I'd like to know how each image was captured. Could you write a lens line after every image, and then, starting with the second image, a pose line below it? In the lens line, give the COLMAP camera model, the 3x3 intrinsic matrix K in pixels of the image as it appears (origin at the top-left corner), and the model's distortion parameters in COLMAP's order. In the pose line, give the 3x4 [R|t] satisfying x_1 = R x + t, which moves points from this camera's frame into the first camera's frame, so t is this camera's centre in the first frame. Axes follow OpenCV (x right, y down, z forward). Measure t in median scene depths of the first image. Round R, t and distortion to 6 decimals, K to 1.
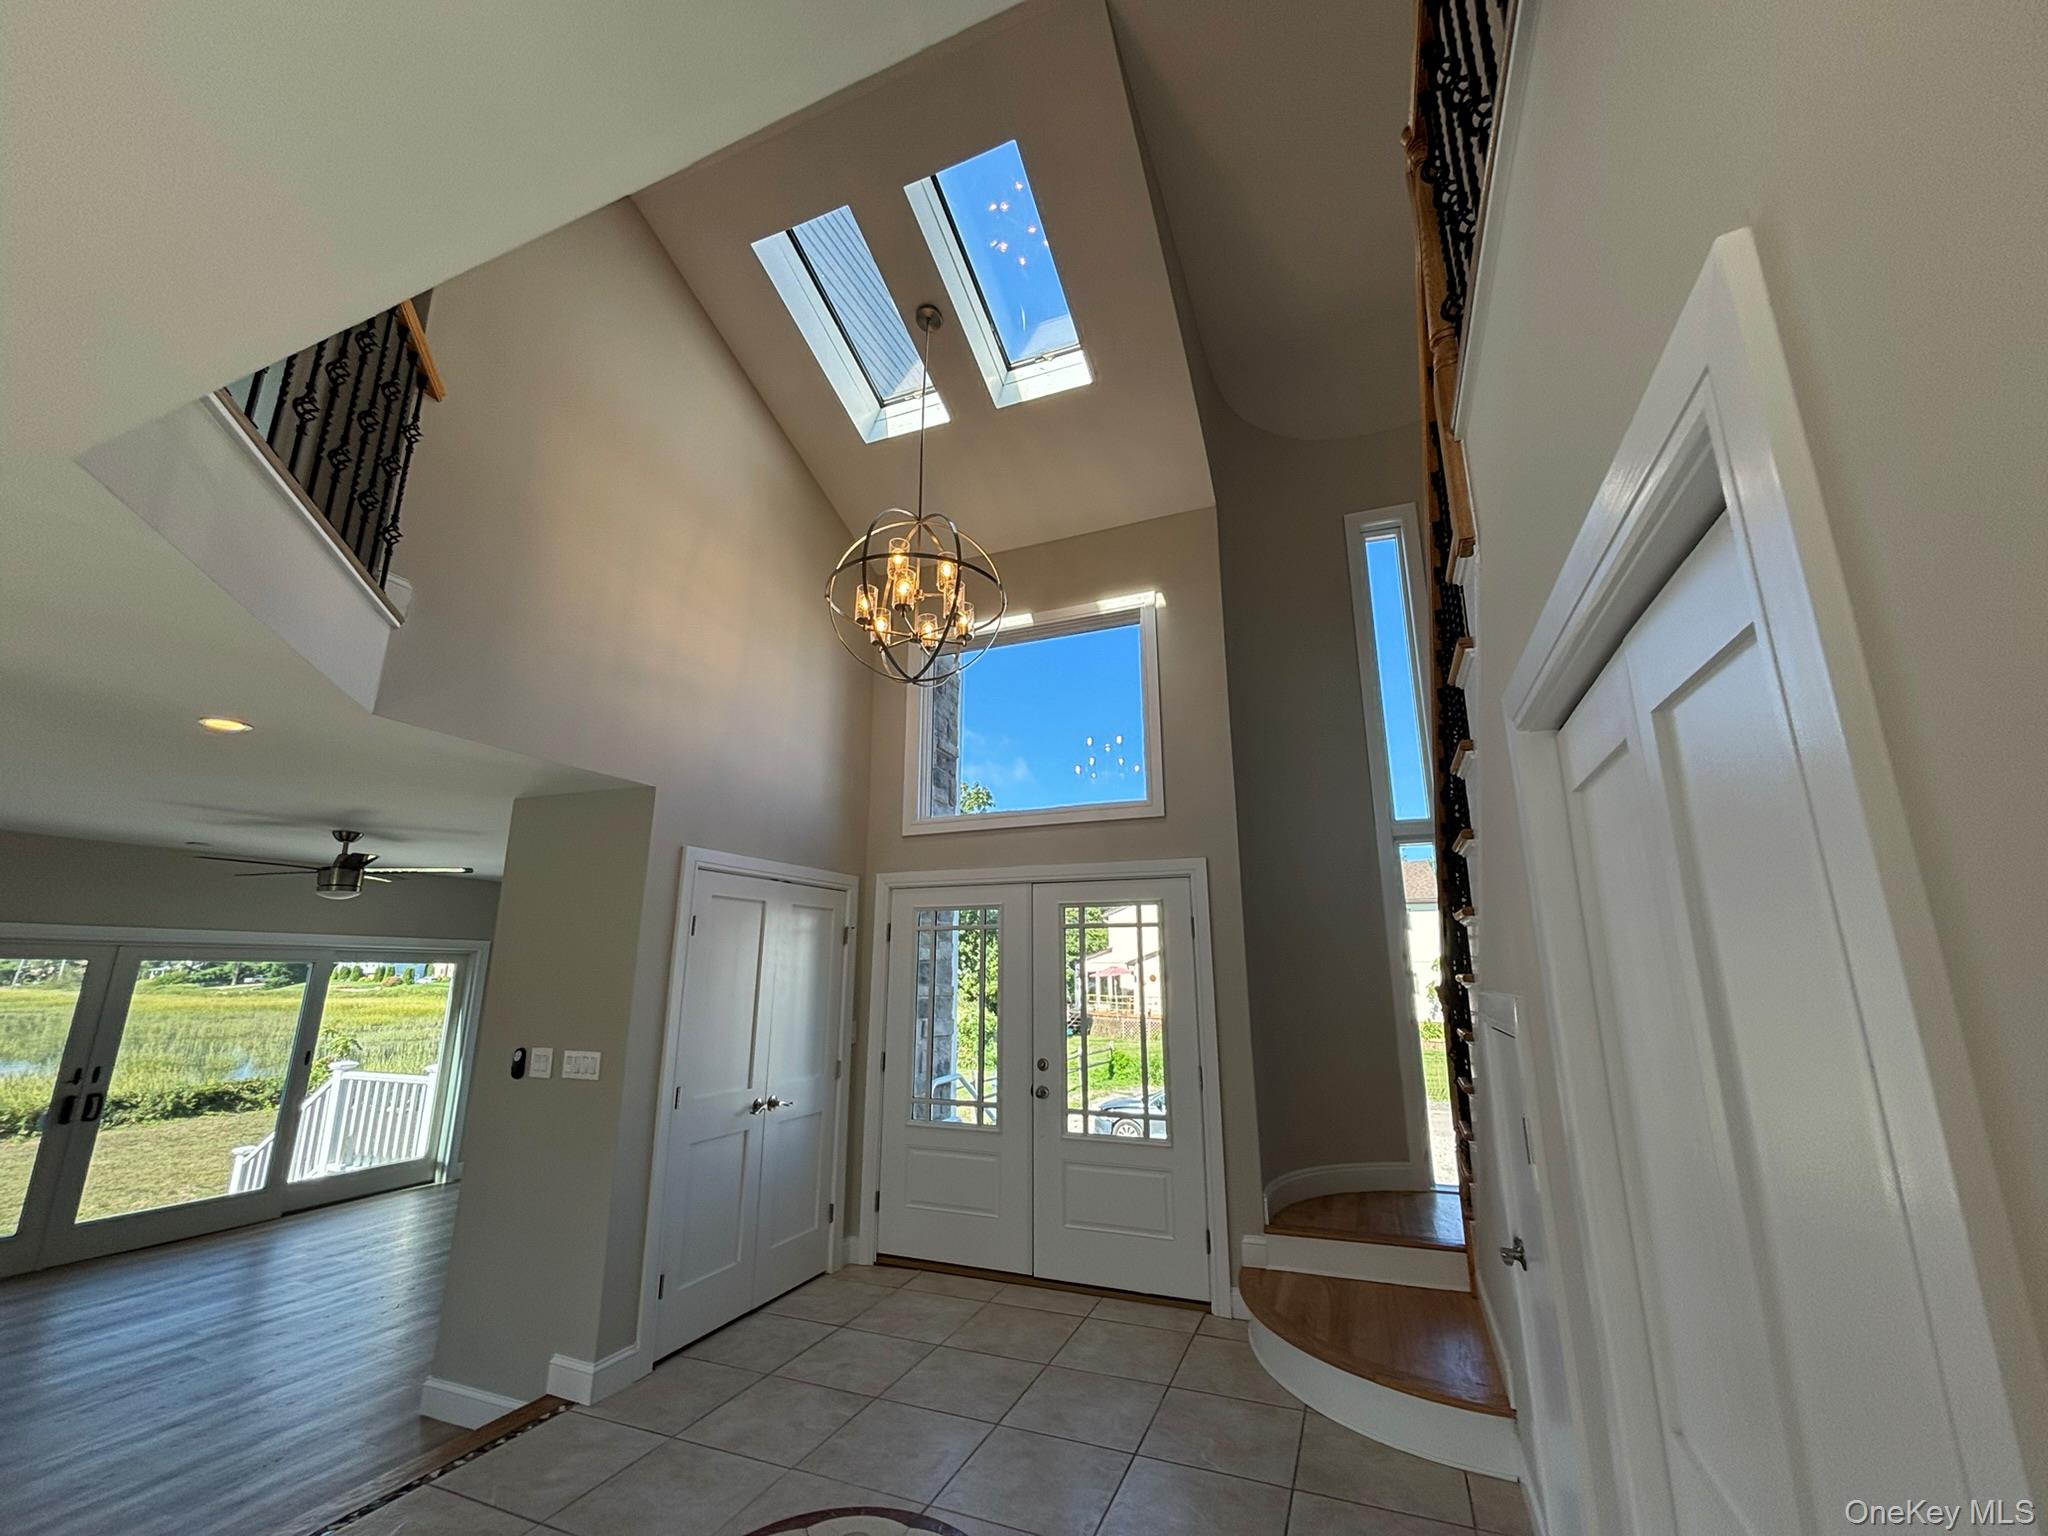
lens RADIAL K [[829.4, 0, 1027.8], [0, 829.4, 768.0], [0, 0, 1]] dist [0.009746, -0.002813]
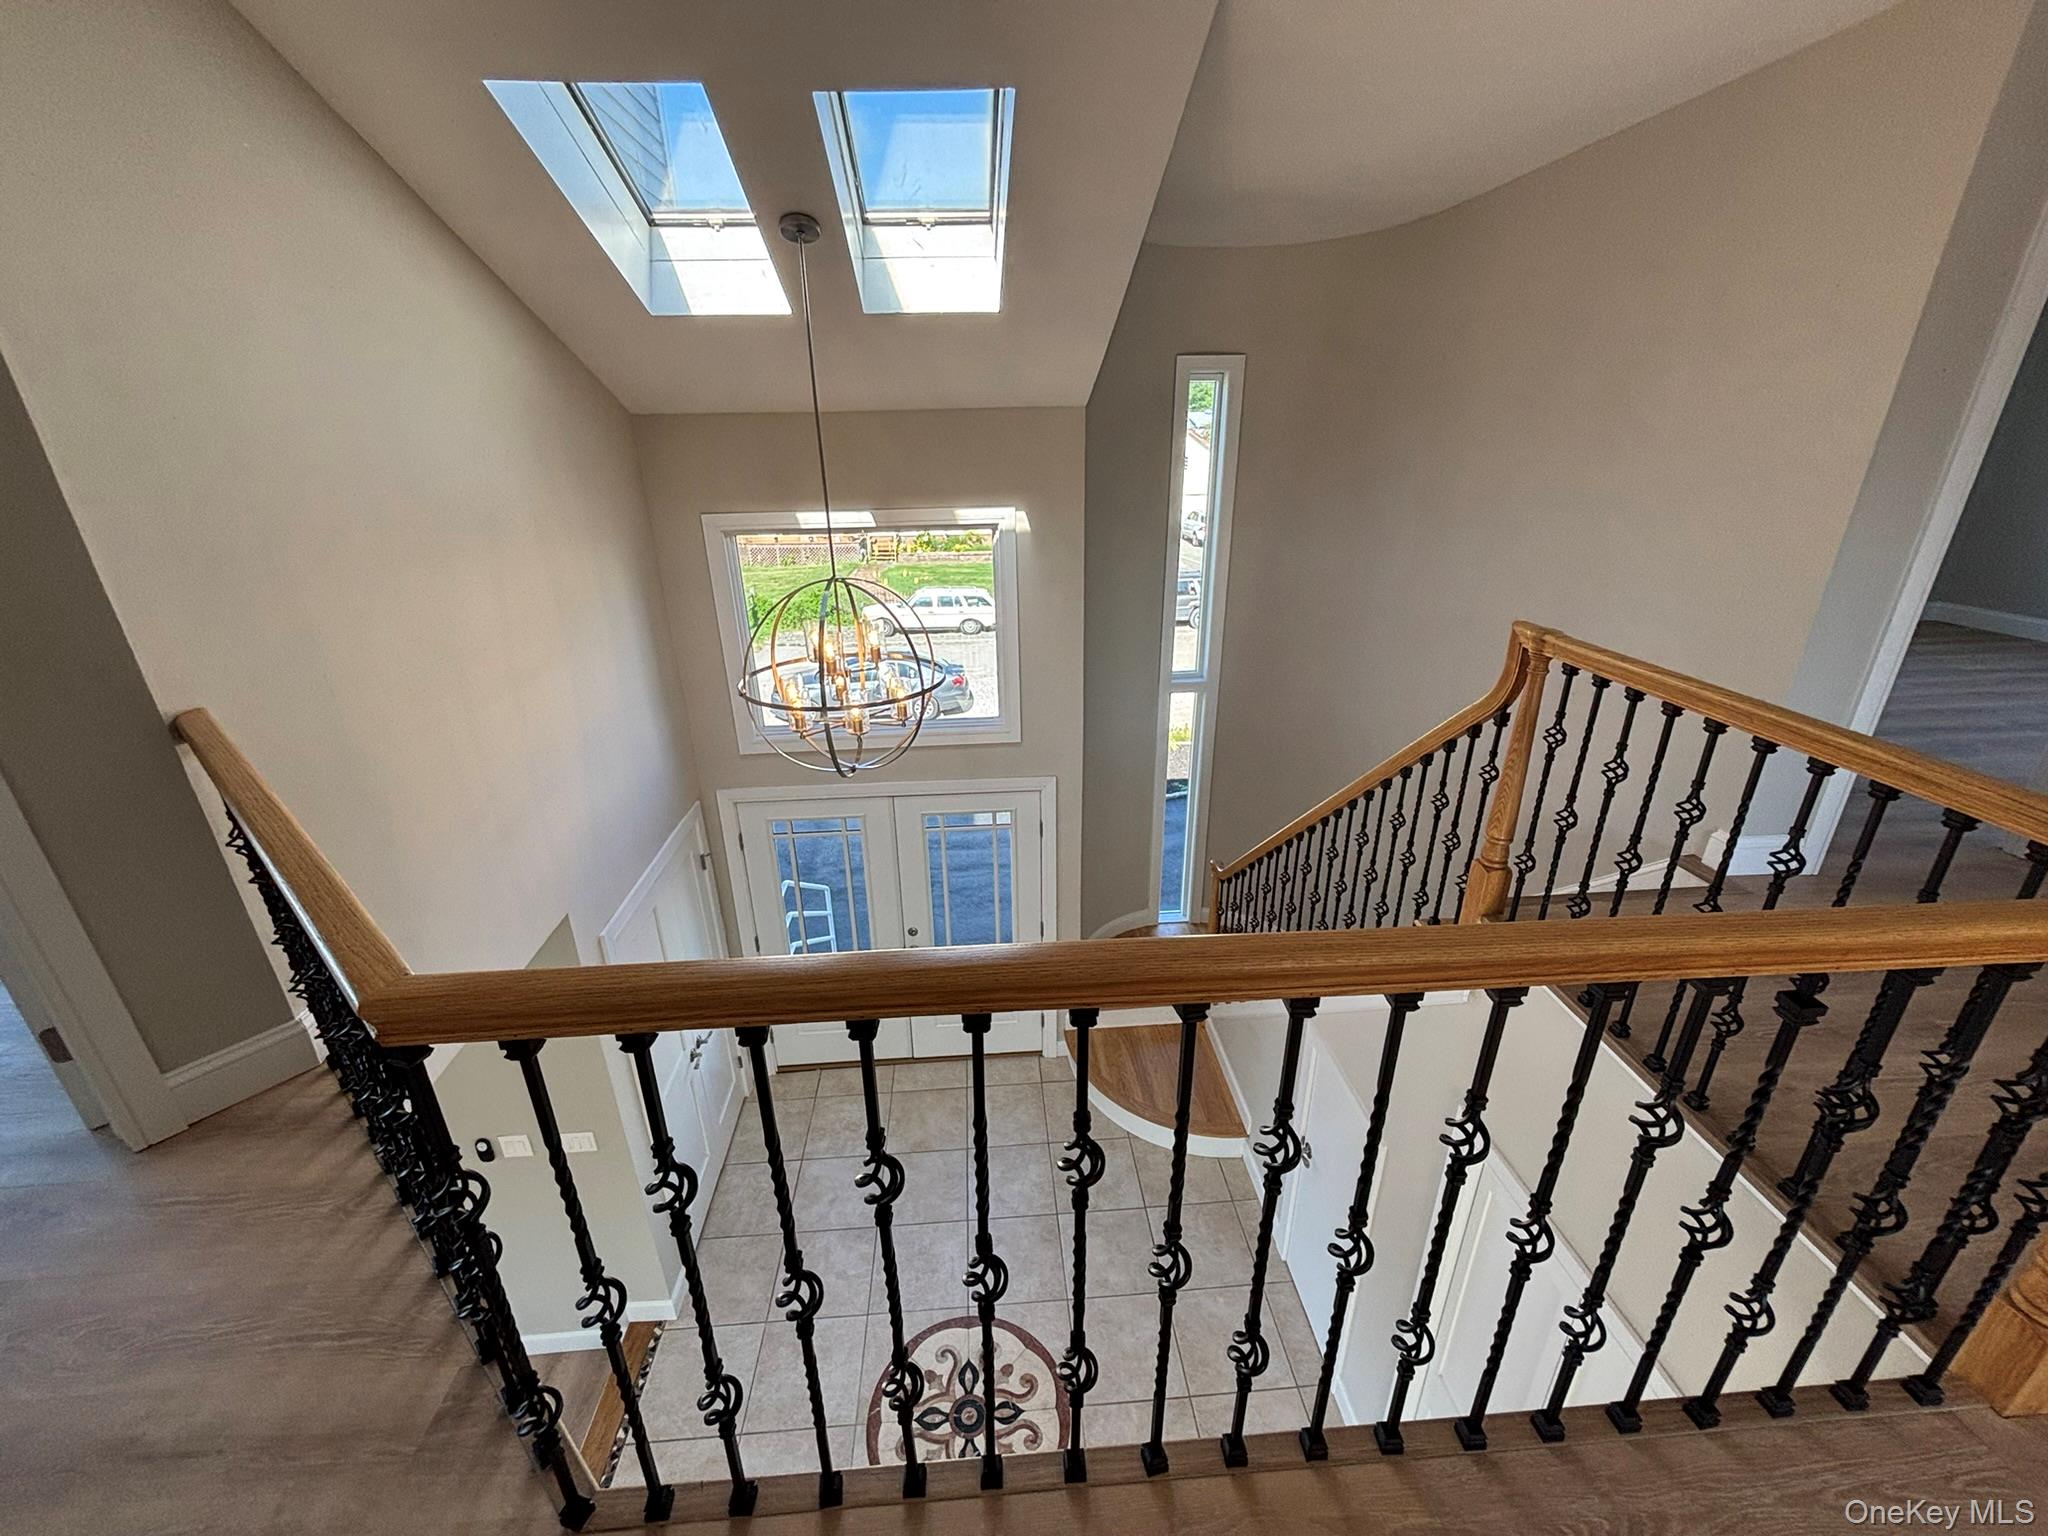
lens RADIAL K [[829.4, 0, 1026.5], [0, 829.4, 773.2], [0, 0, 1]] dist [0.009746, -0.002813]
pose [[0.897695, -0.178641, 0.402780, -0.279596], [-0.093931, 0.815524, 0.571049, -0.539597], [-0.430490, -0.550462, 0.715312, 0.193399]]
